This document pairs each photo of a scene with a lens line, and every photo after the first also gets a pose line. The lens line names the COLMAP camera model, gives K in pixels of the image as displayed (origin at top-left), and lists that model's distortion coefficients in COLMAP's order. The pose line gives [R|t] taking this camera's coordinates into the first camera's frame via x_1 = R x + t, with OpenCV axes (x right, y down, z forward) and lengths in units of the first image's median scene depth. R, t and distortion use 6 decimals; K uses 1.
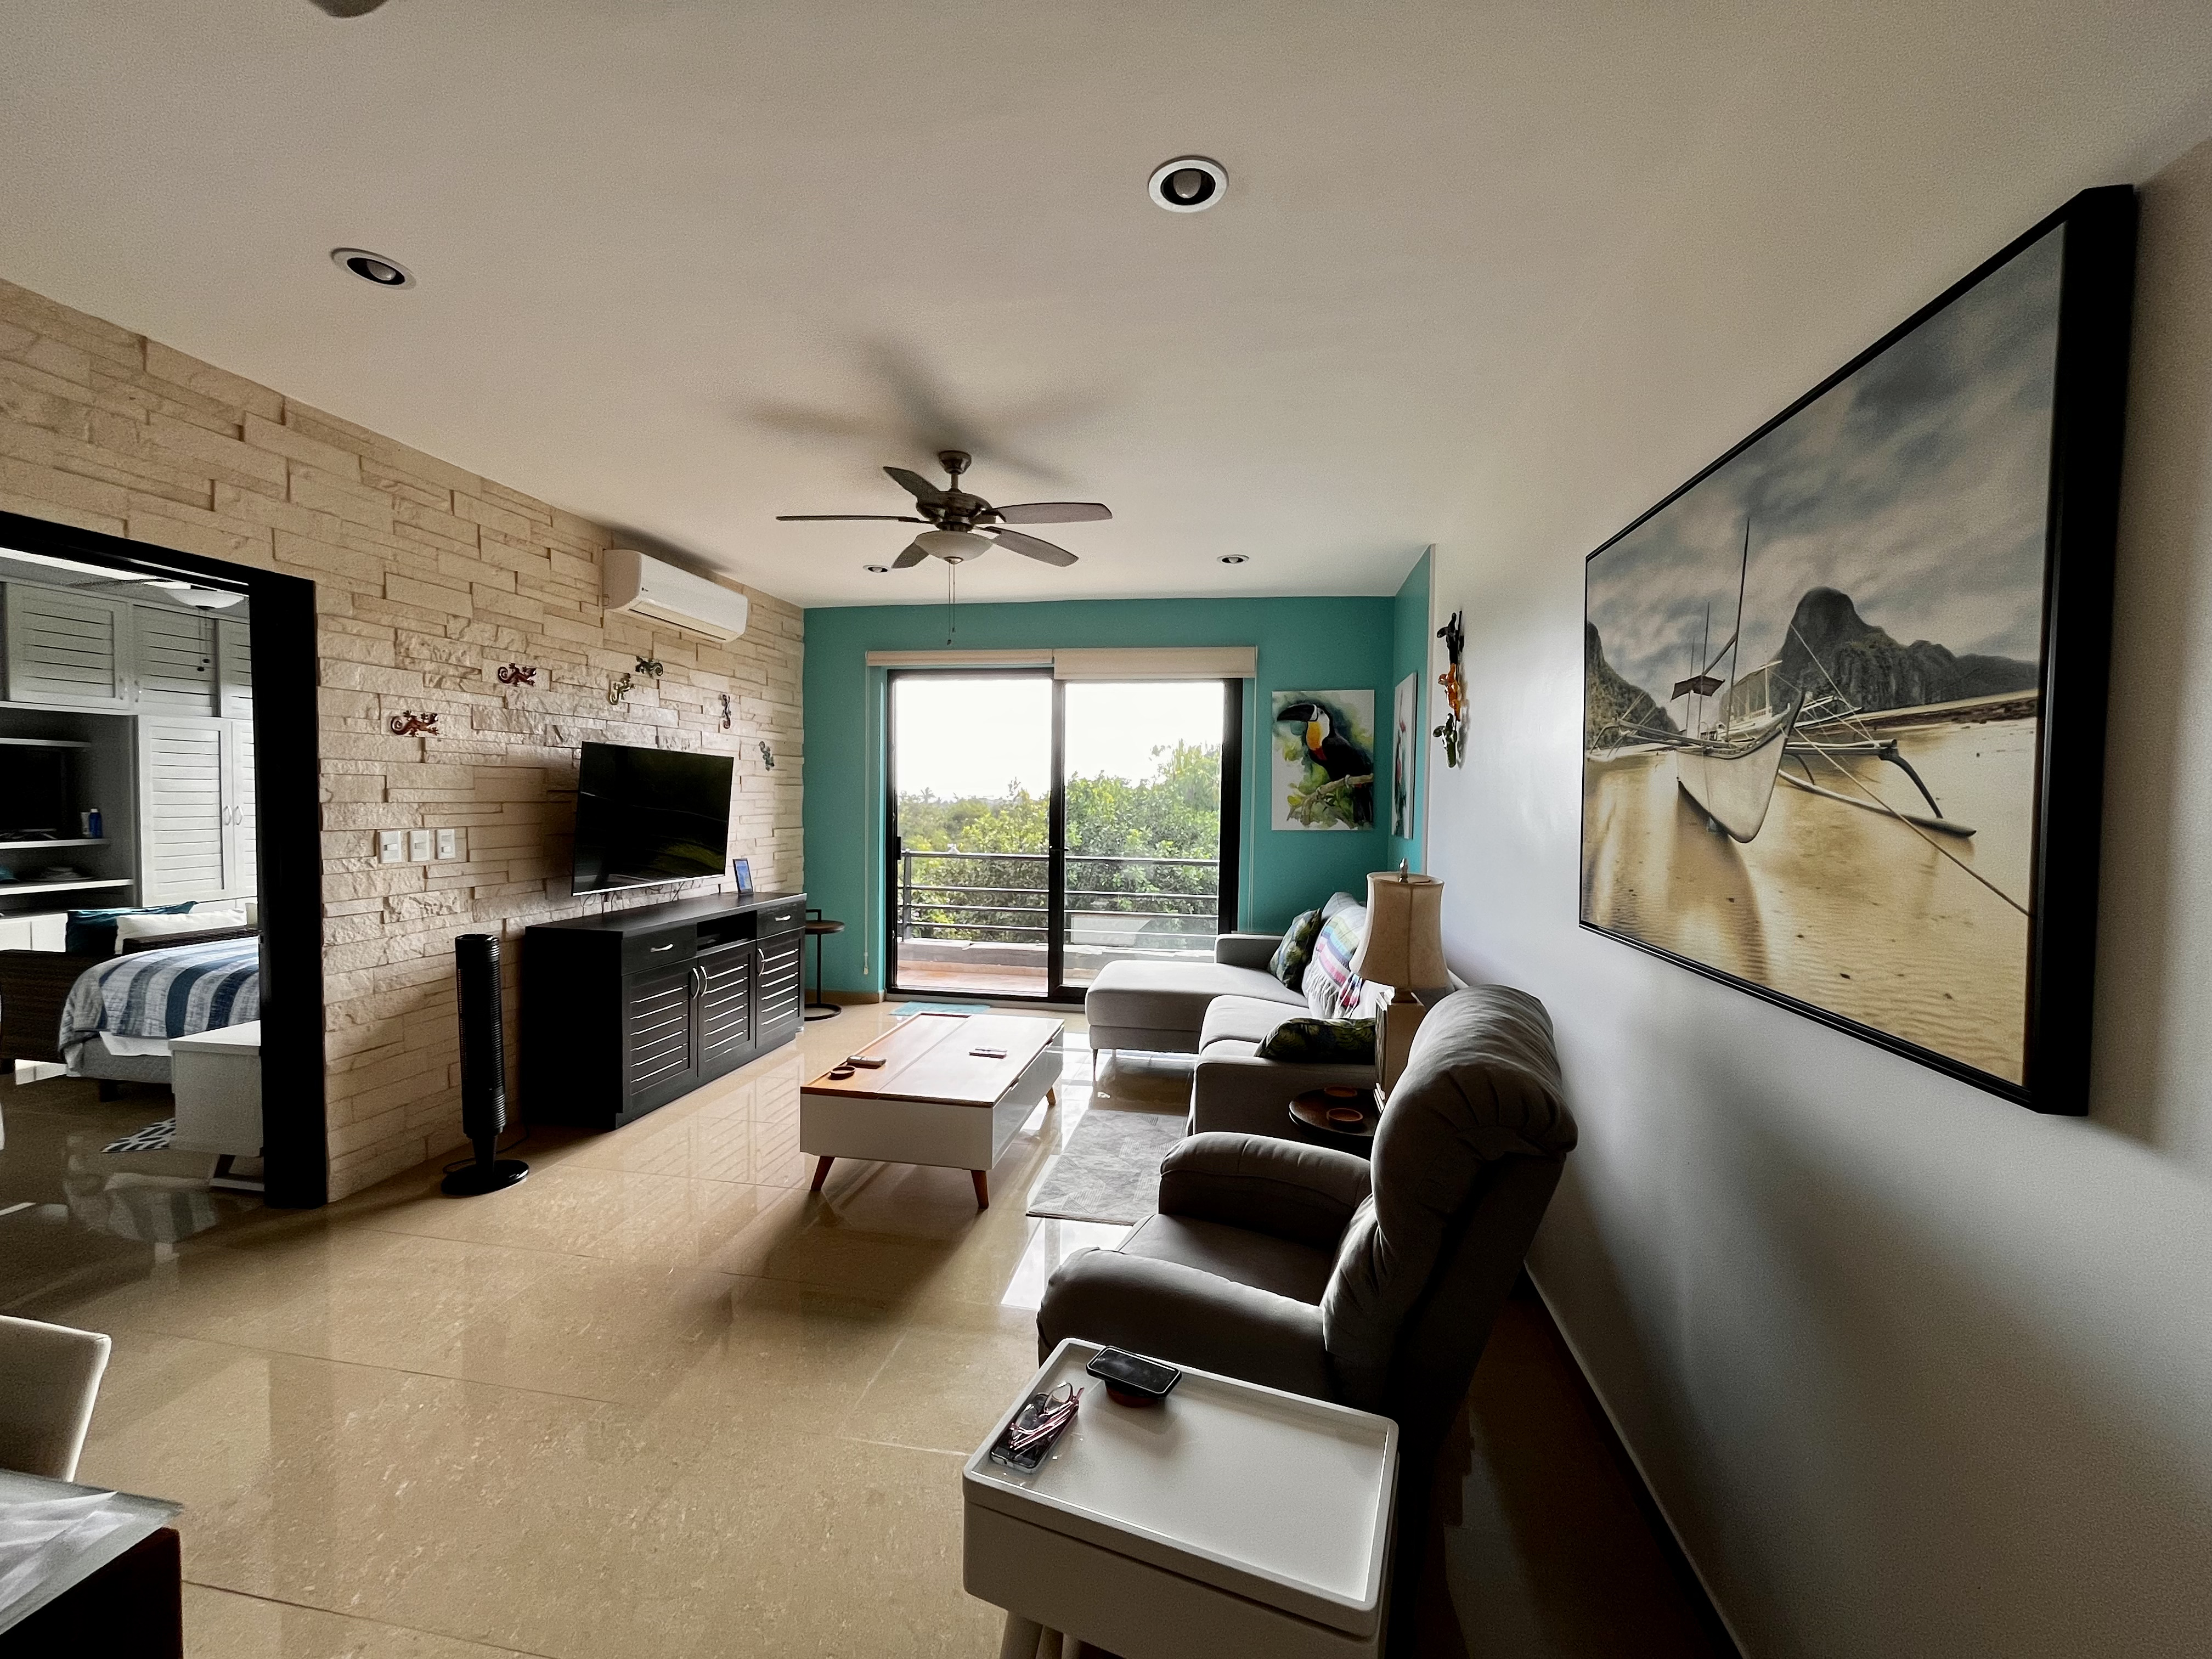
lens RADIAL K [[903.2, 0, 1103.3], [0, 903.2, 832.9], [0, 0, 1]] dist [0.000041, 0.000494]
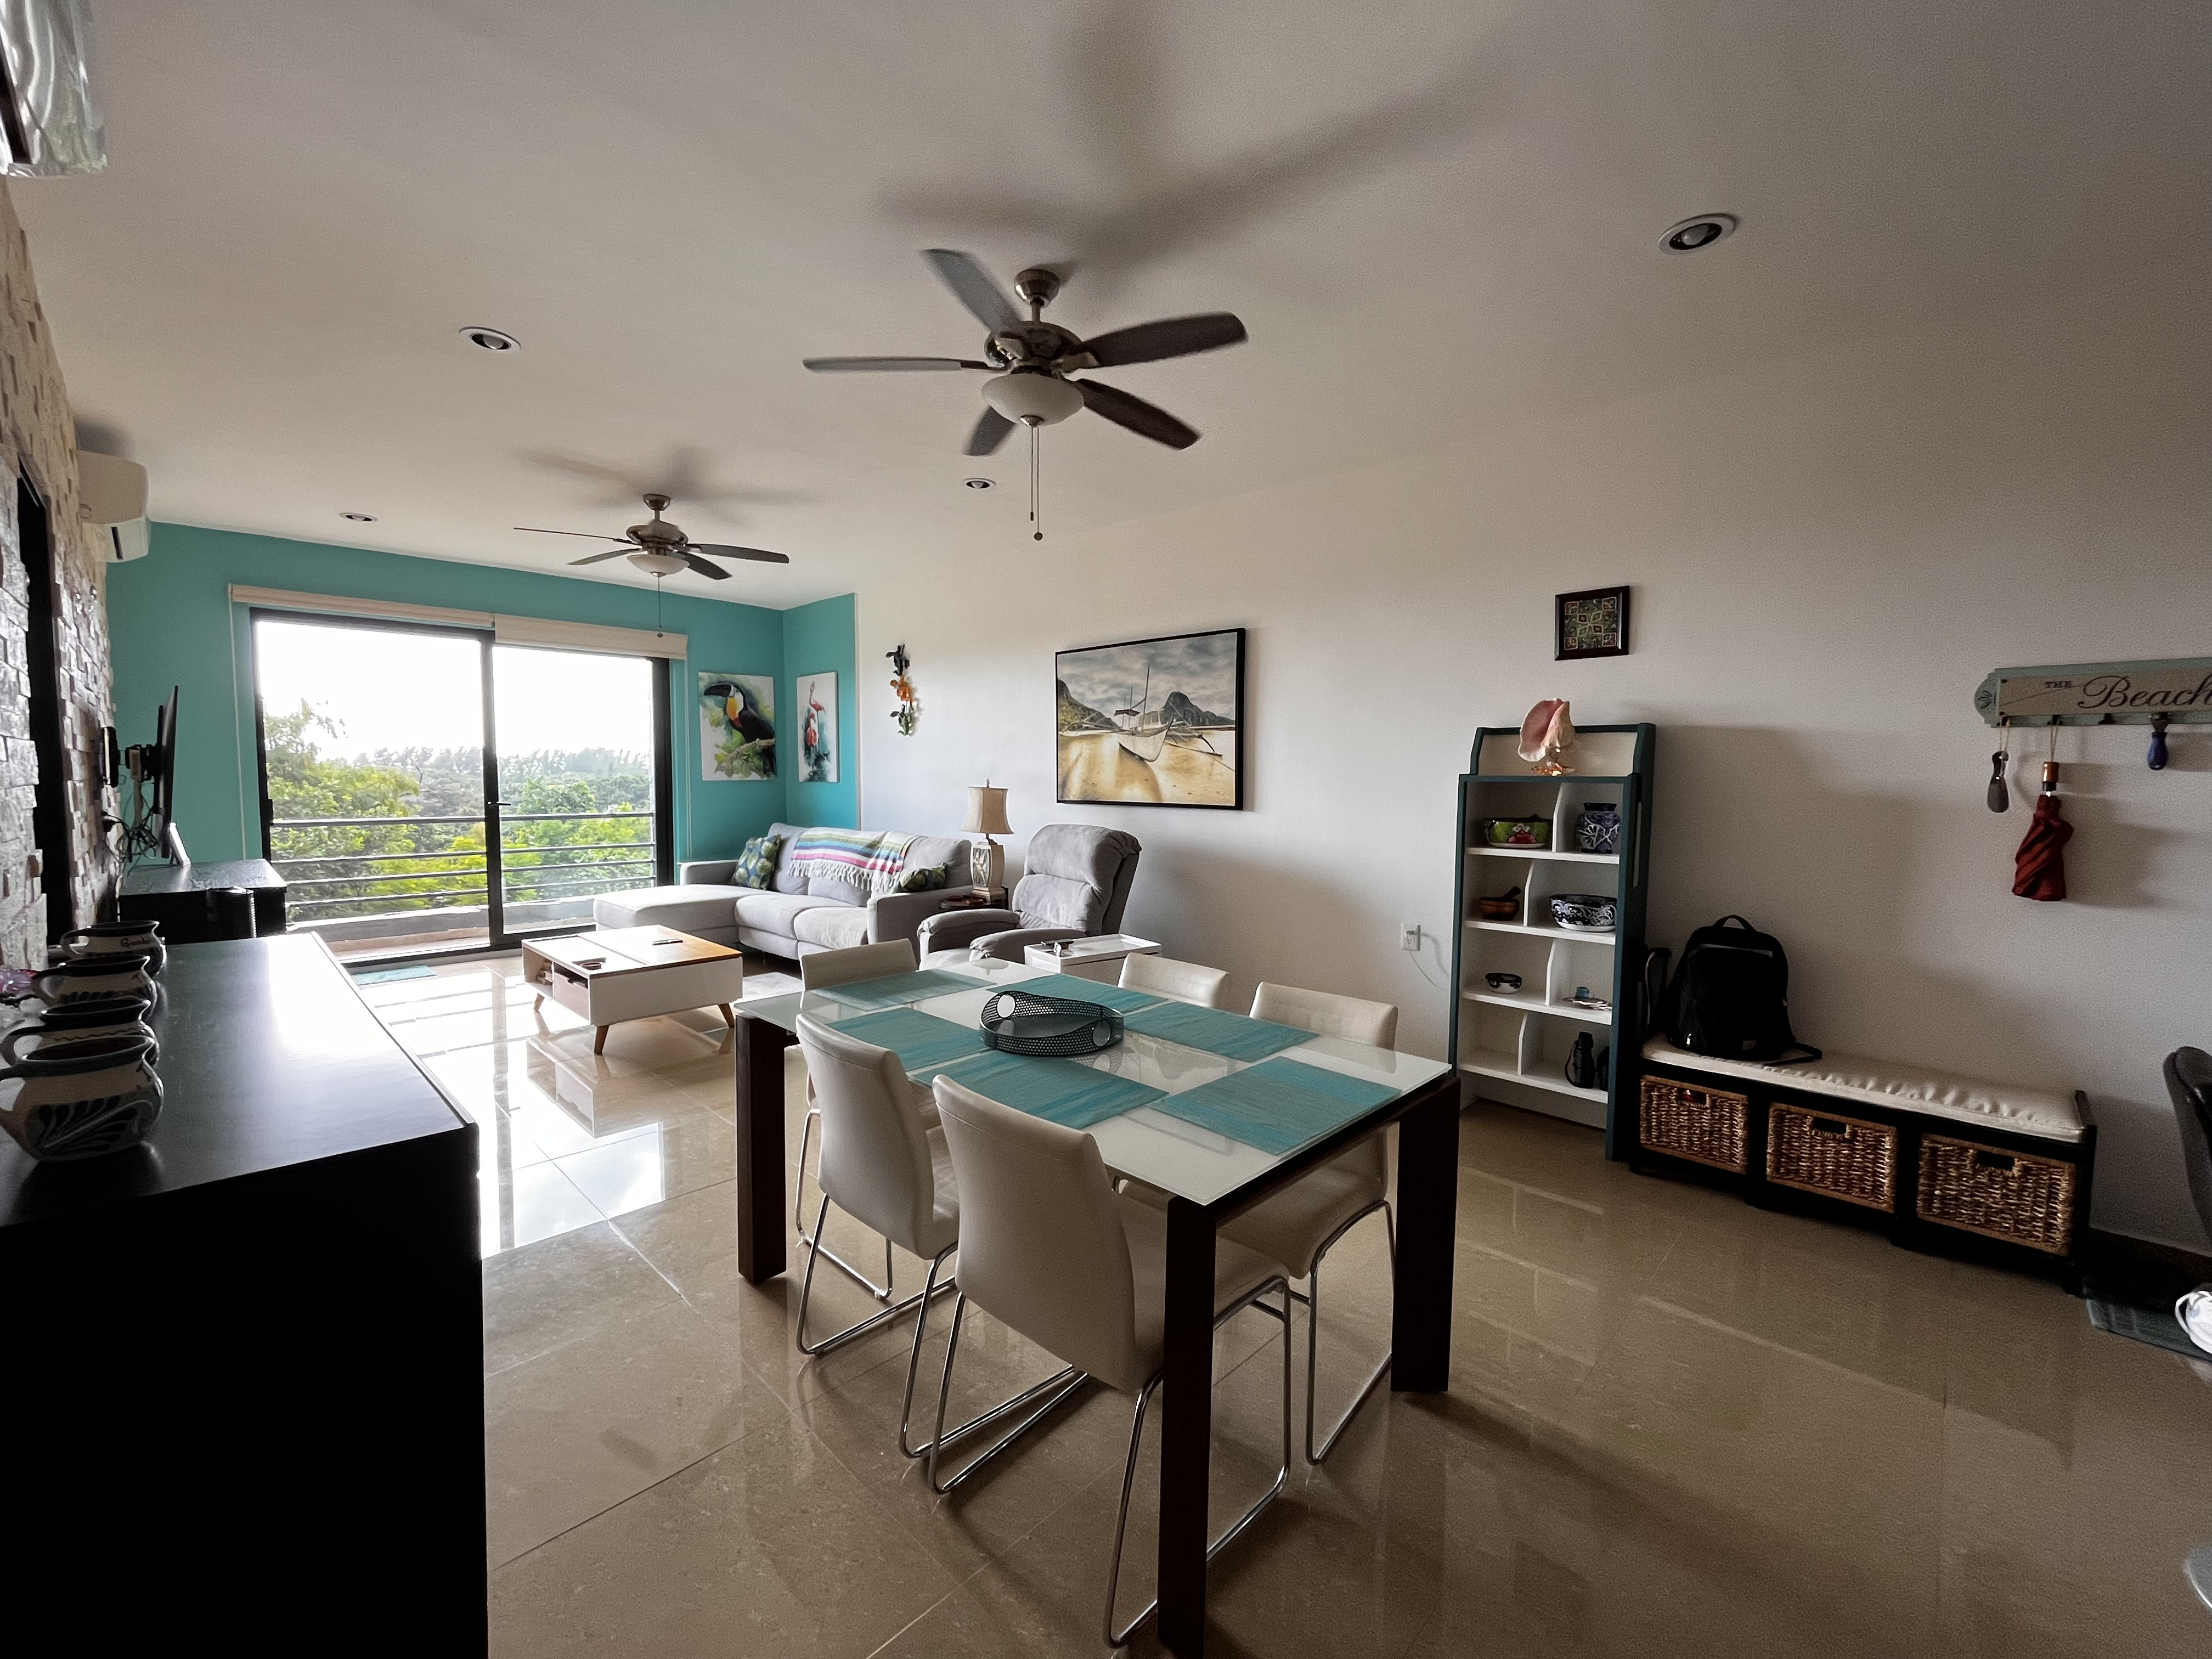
lens RADIAL K [[903.2, 0, 1107.7], [0, 903.2, 826.8], [0, 0, 1]] dist [0.000041, 0.000494]
pose [[0.559032, -0.060202, 0.826958, -1.585561], [0.036842, 0.998179, 0.047761, 0.062306], [-0.828327, 0.003767, 0.560232, -0.541966]]
